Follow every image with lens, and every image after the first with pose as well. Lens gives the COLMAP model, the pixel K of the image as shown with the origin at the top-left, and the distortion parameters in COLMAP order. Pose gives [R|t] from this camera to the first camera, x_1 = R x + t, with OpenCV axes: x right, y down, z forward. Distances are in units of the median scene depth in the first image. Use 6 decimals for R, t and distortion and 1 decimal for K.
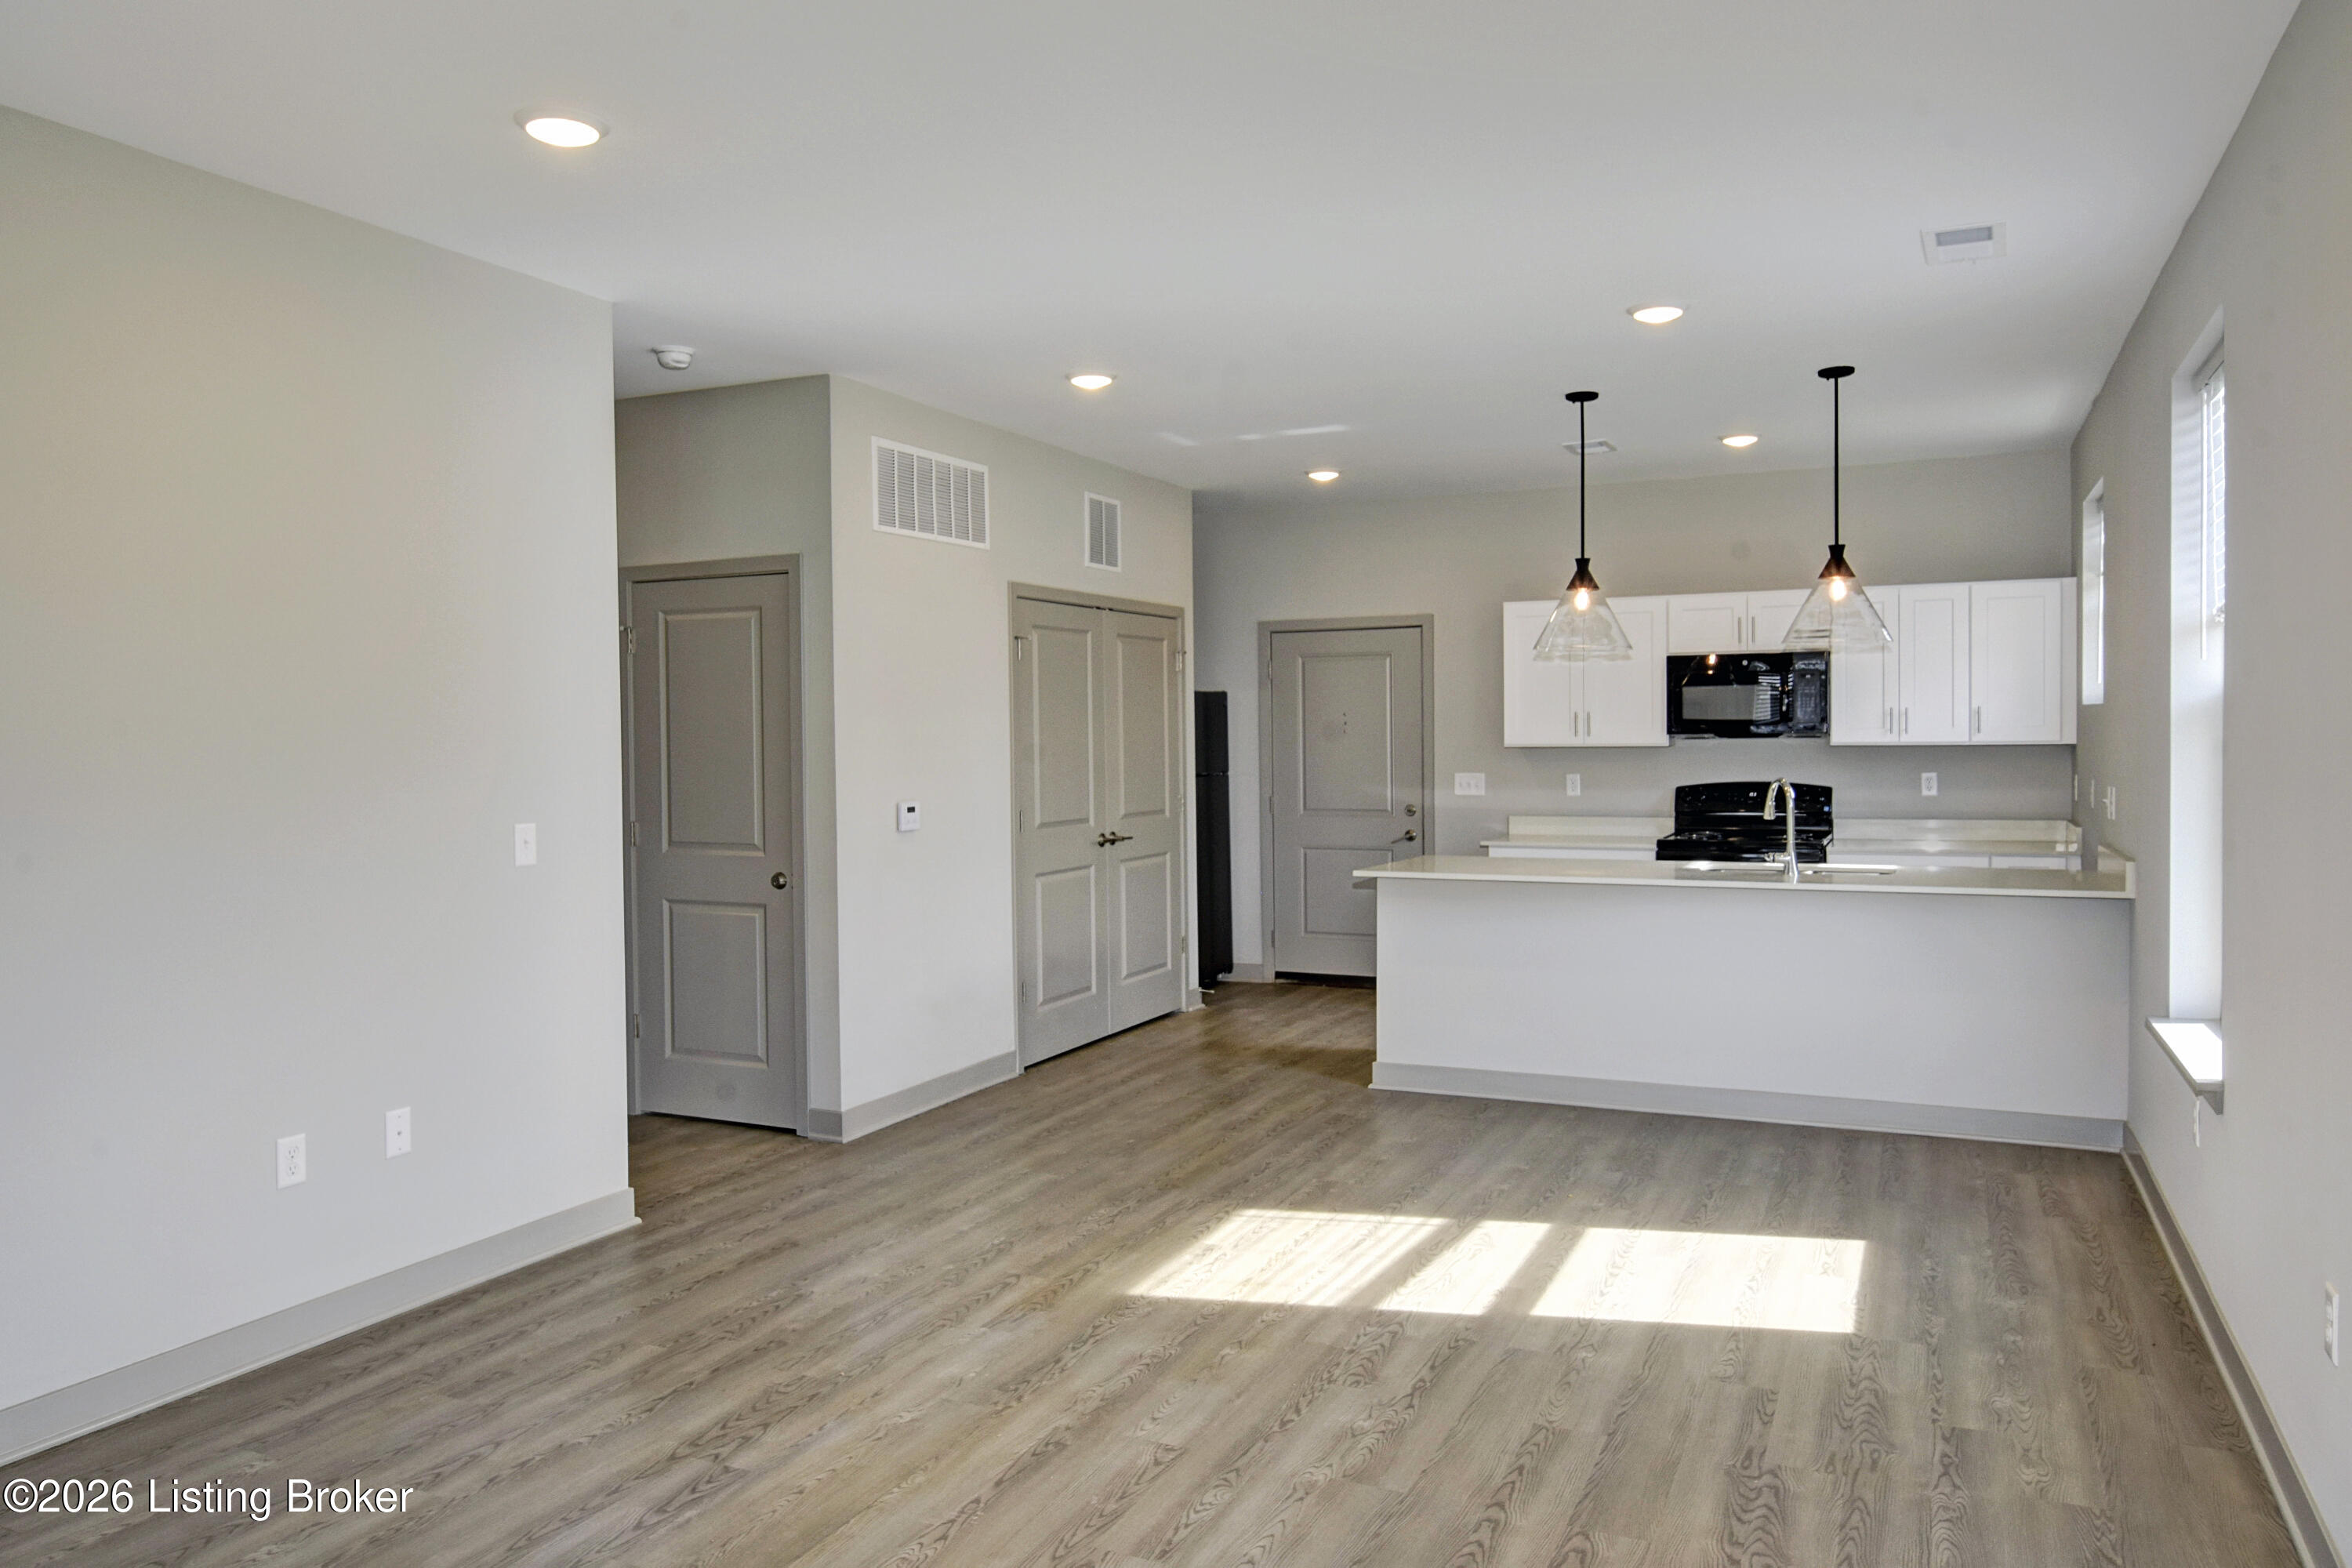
lens RADIAL K [[1626.6, 0, 1157.7], [0, 1626.6, 767.6], [0, 0, 1]] dist [0.006975, -0.008158]
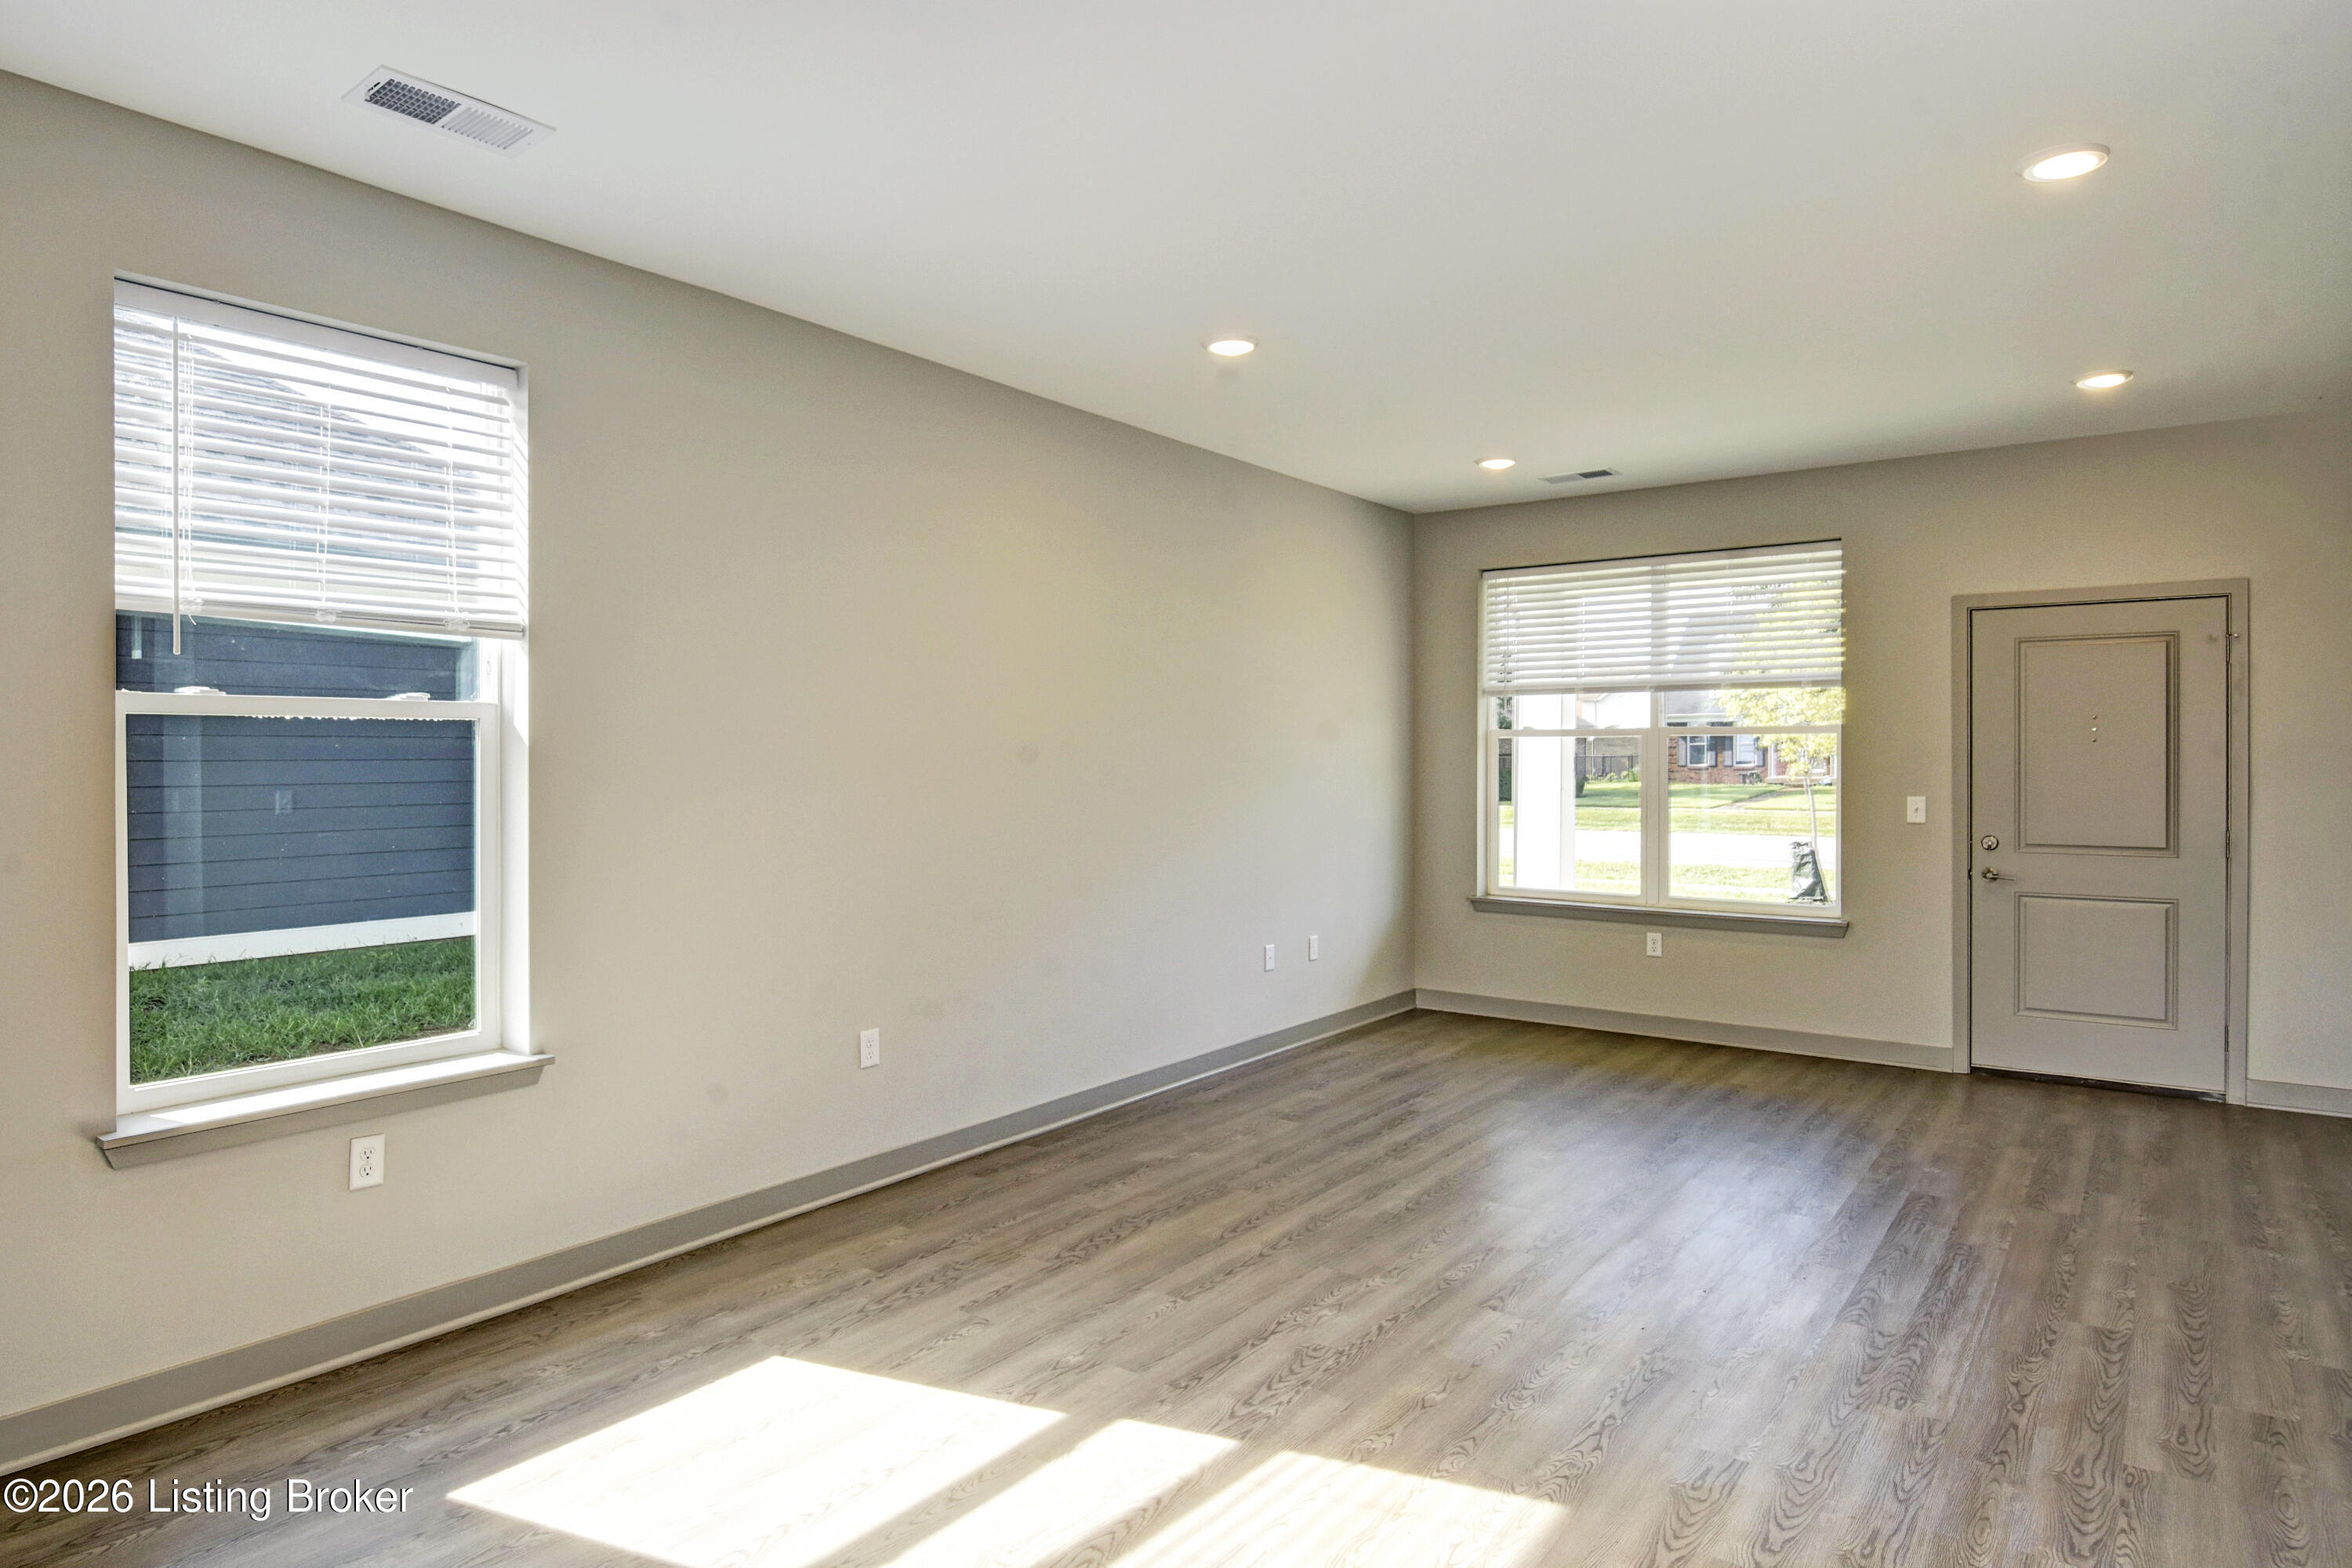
lens RADIAL K [[1358.7, 0, 1143.5], [0, 1358.7, 765.9], [0, 0, 1]] dist [-0.001800, -0.011911]
pose [[-0.979135, 0.009074, 0.203010, 0.041783], [0.014749, 0.999541, 0.026459, -0.022505], [-0.202677, 0.028901, -0.978819, 1.582251]]
